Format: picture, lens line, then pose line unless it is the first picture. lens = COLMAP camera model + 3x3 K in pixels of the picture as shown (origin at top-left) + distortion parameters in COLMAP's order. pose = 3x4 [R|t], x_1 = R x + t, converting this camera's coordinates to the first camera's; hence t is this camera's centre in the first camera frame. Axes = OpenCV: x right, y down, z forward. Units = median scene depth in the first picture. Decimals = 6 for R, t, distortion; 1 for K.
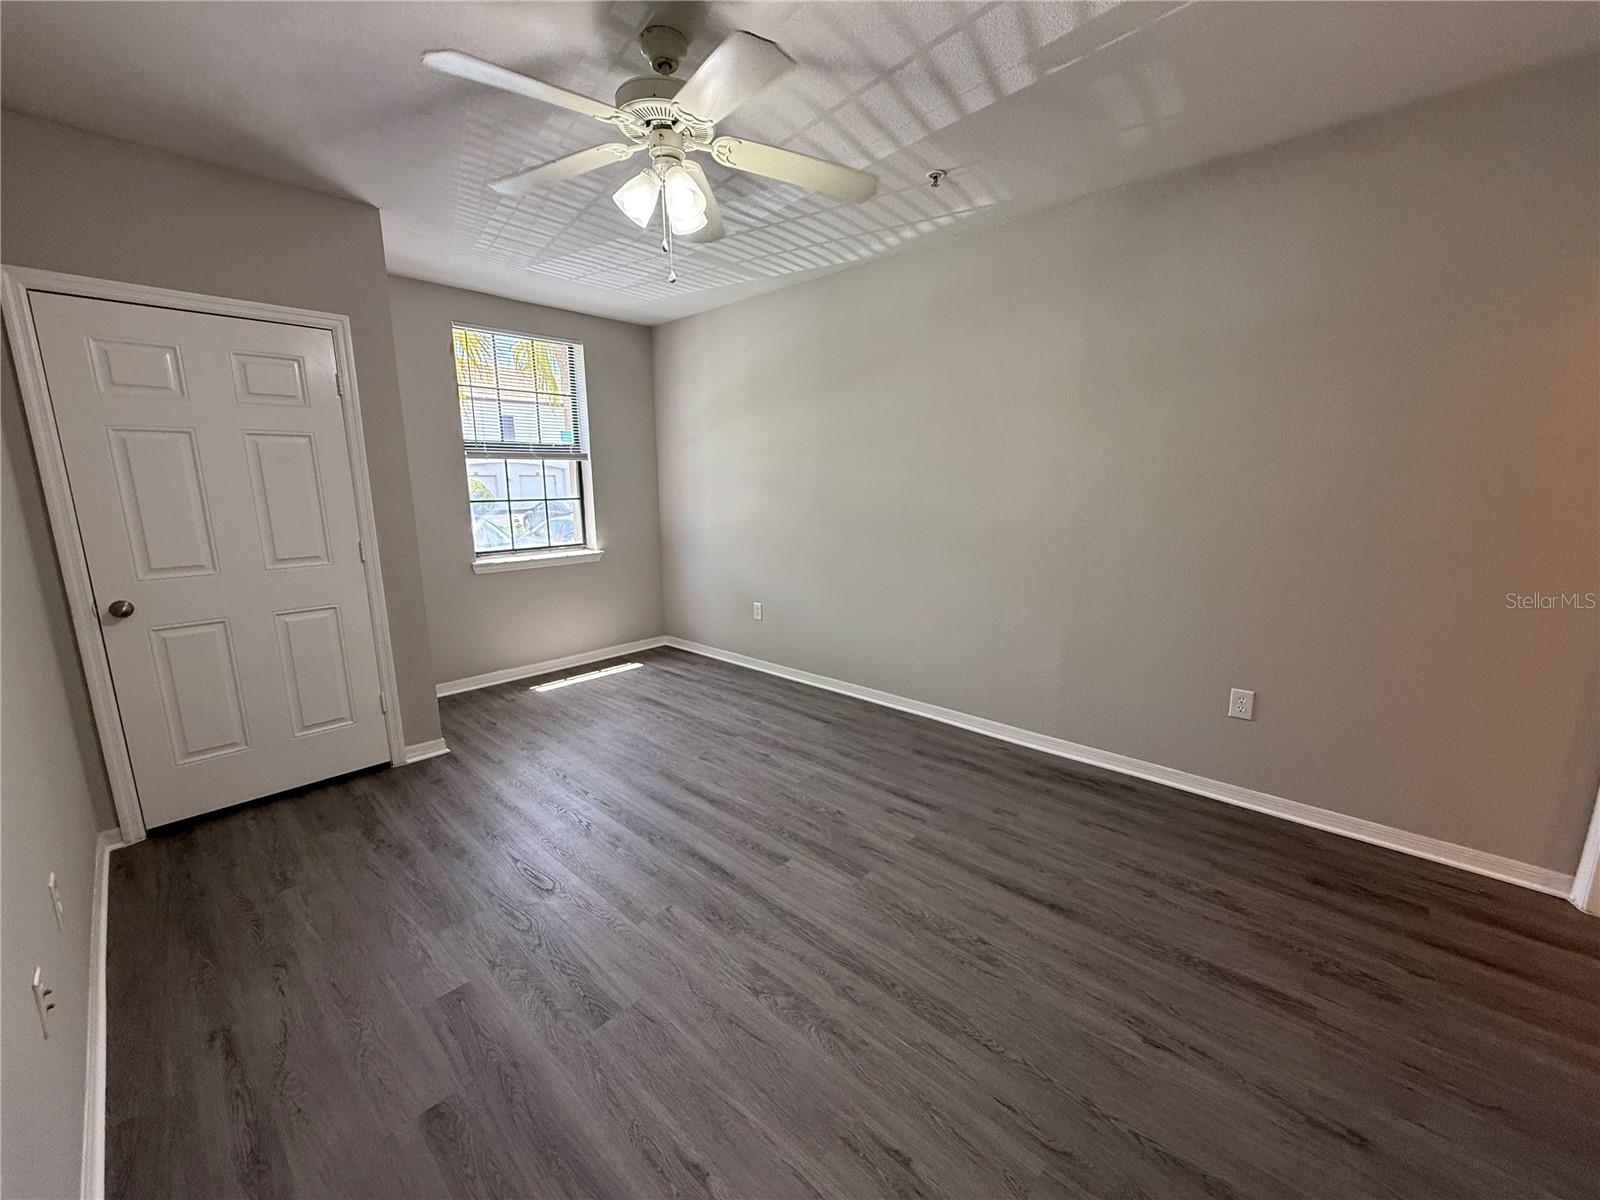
lens RADIAL K [[630.3, 0, 800.0], [0, 630.3, 600.0], [0, 0, 1]] dist [-0.000279, -0.000020]
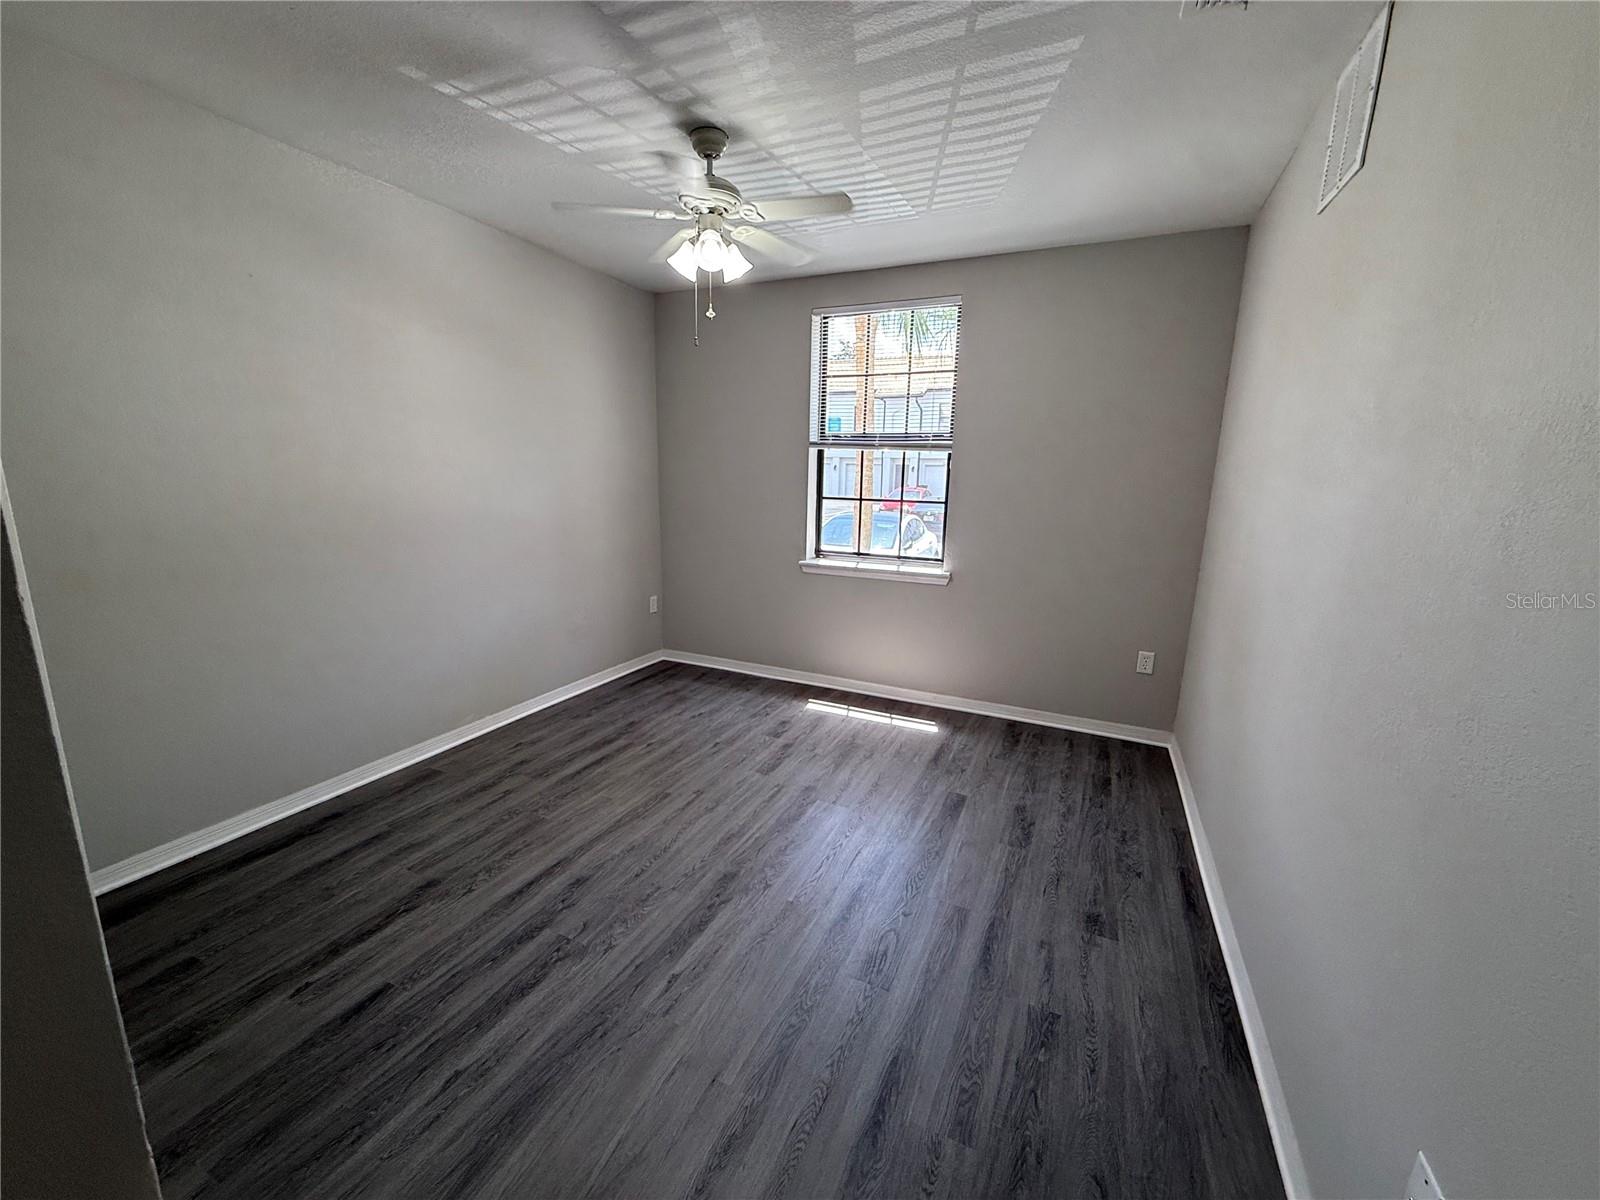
lens RADIAL K [[641.6, 0, 800.0], [0, 641.6, 600.0], [0, 0, 1]] dist [0.020667, -0.000143]
pose [[0.306259, 0.203997, -0.929834, 0.393154], [-0.207799, 0.967540, 0.143826, -0.129688], [0.928991, 0.149171, 0.338708, 0.618994]]
